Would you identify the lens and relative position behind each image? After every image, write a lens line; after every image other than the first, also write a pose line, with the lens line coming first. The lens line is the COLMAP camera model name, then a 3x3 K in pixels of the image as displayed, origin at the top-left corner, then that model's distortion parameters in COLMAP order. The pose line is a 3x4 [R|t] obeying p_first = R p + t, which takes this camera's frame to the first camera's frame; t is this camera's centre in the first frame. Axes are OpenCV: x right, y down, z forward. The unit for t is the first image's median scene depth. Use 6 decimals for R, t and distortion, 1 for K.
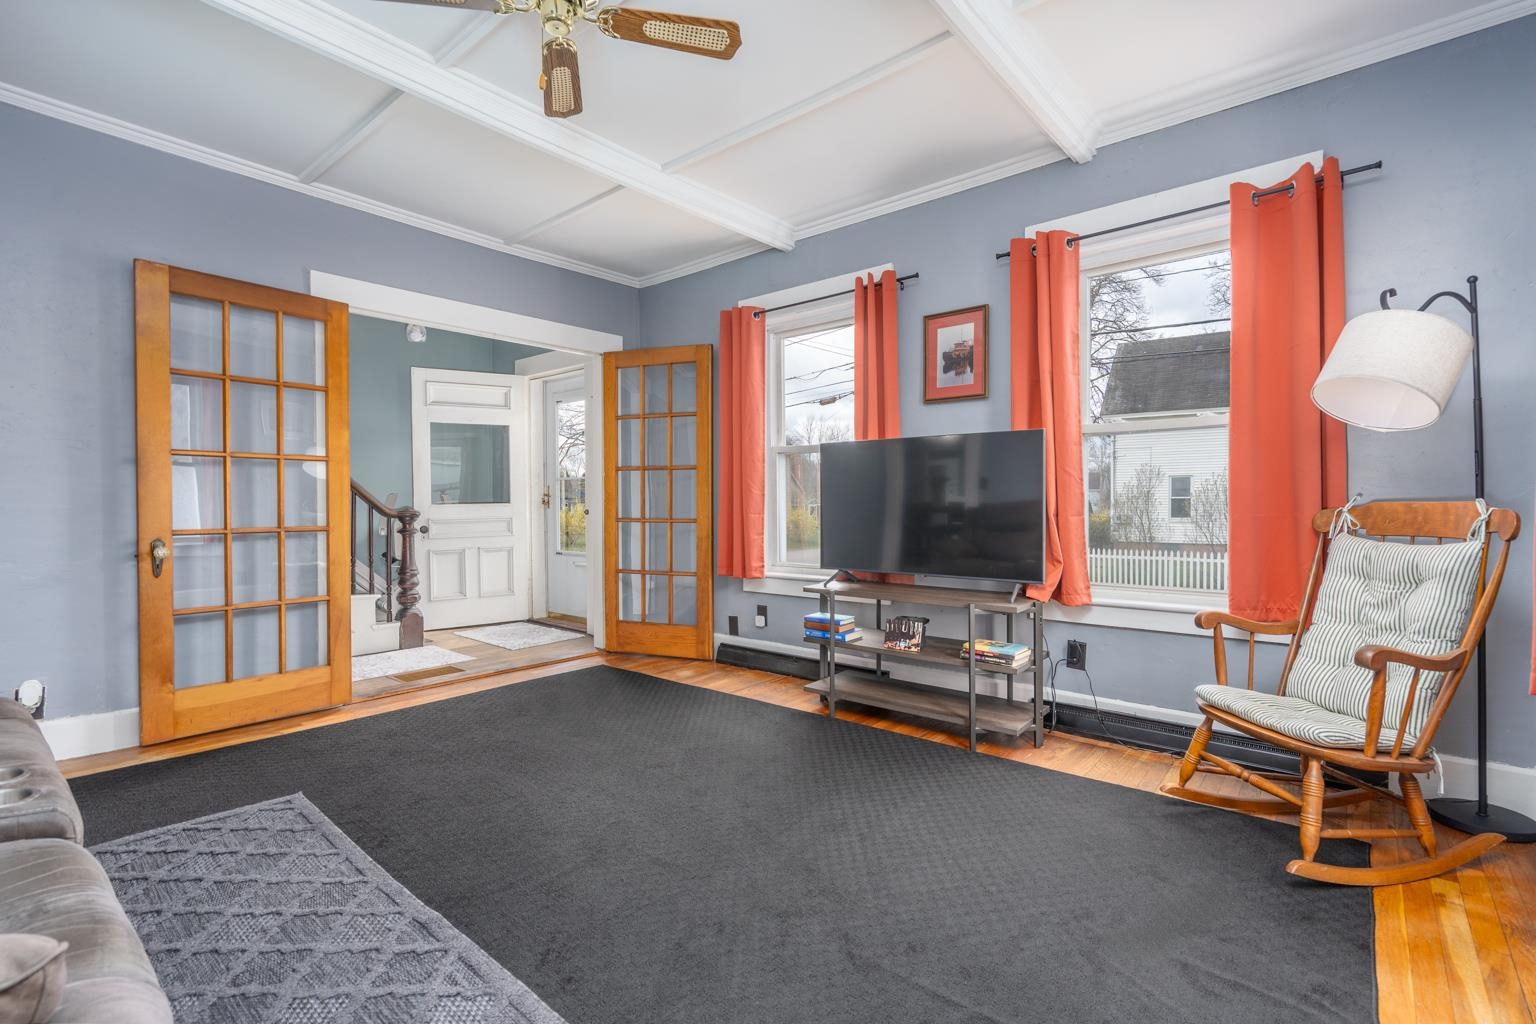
lens RADIAL K [[697.0, 0, 769.6], [0, 697.0, 512.5], [0, 0, 1]] dist [-0.011320, 0.005639]
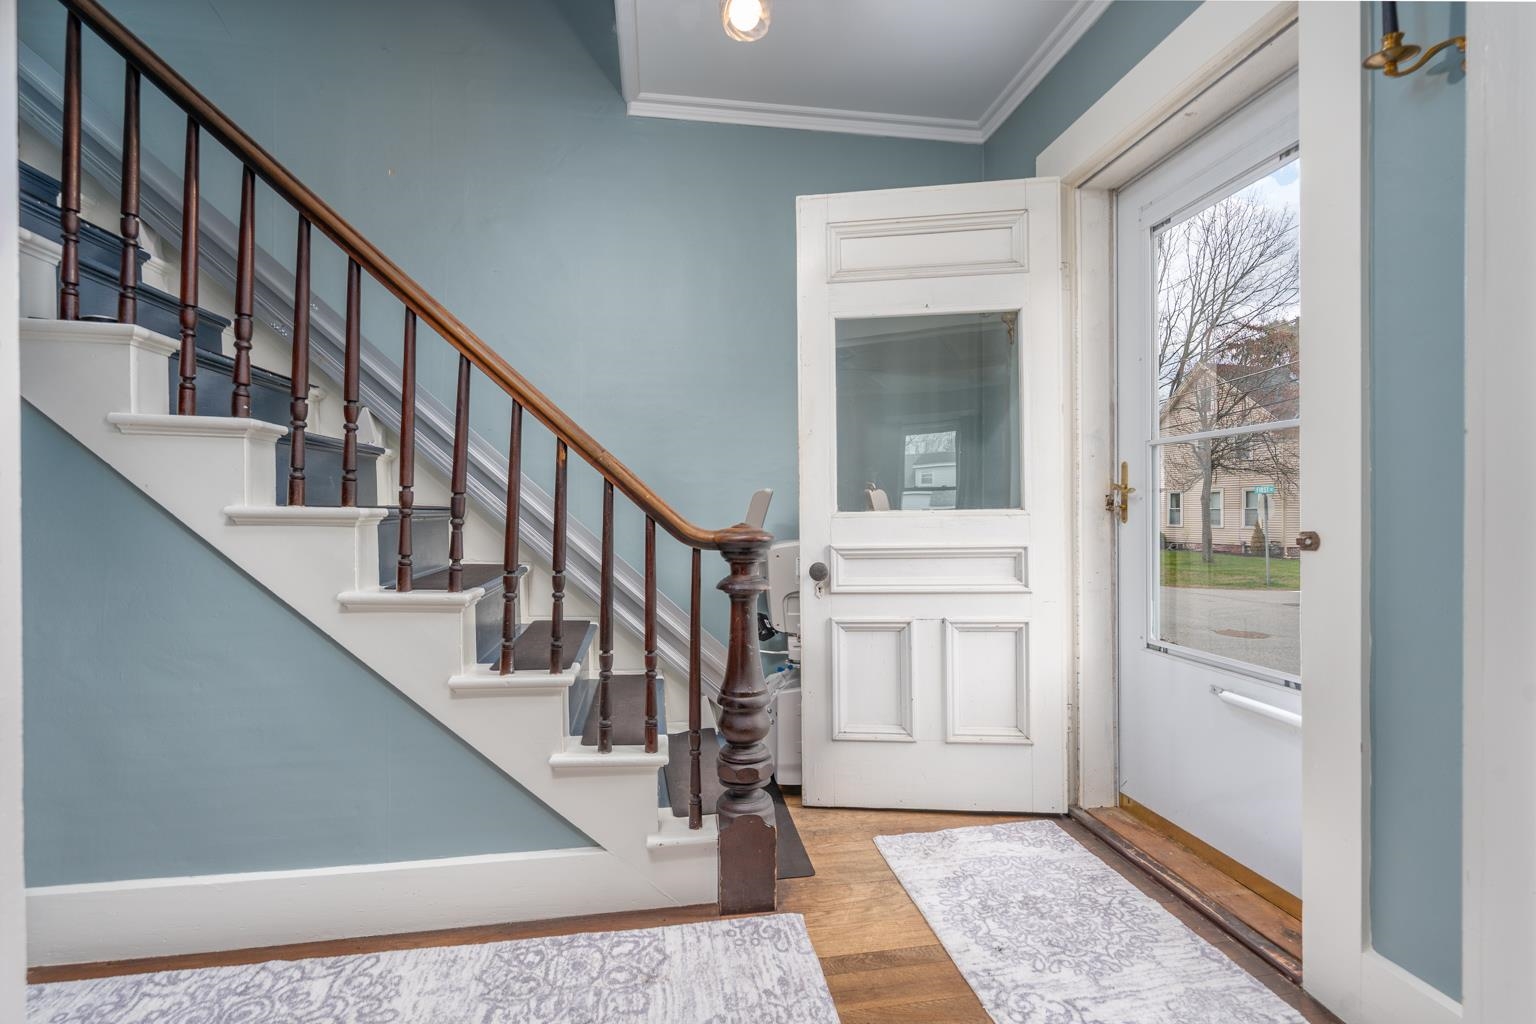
lens RADIAL K [[697.0, 0, 769.6], [0, 697.0, 512.5], [0, 0, 1]] dist [-0.011320, 0.005639]
pose [[0.768161, 0.002977, -0.640249, -0.234806], [-0.008825, 0.999943, -0.005938, -0.007991], [0.640195, 0.010211, 0.768144, 0.617709]]
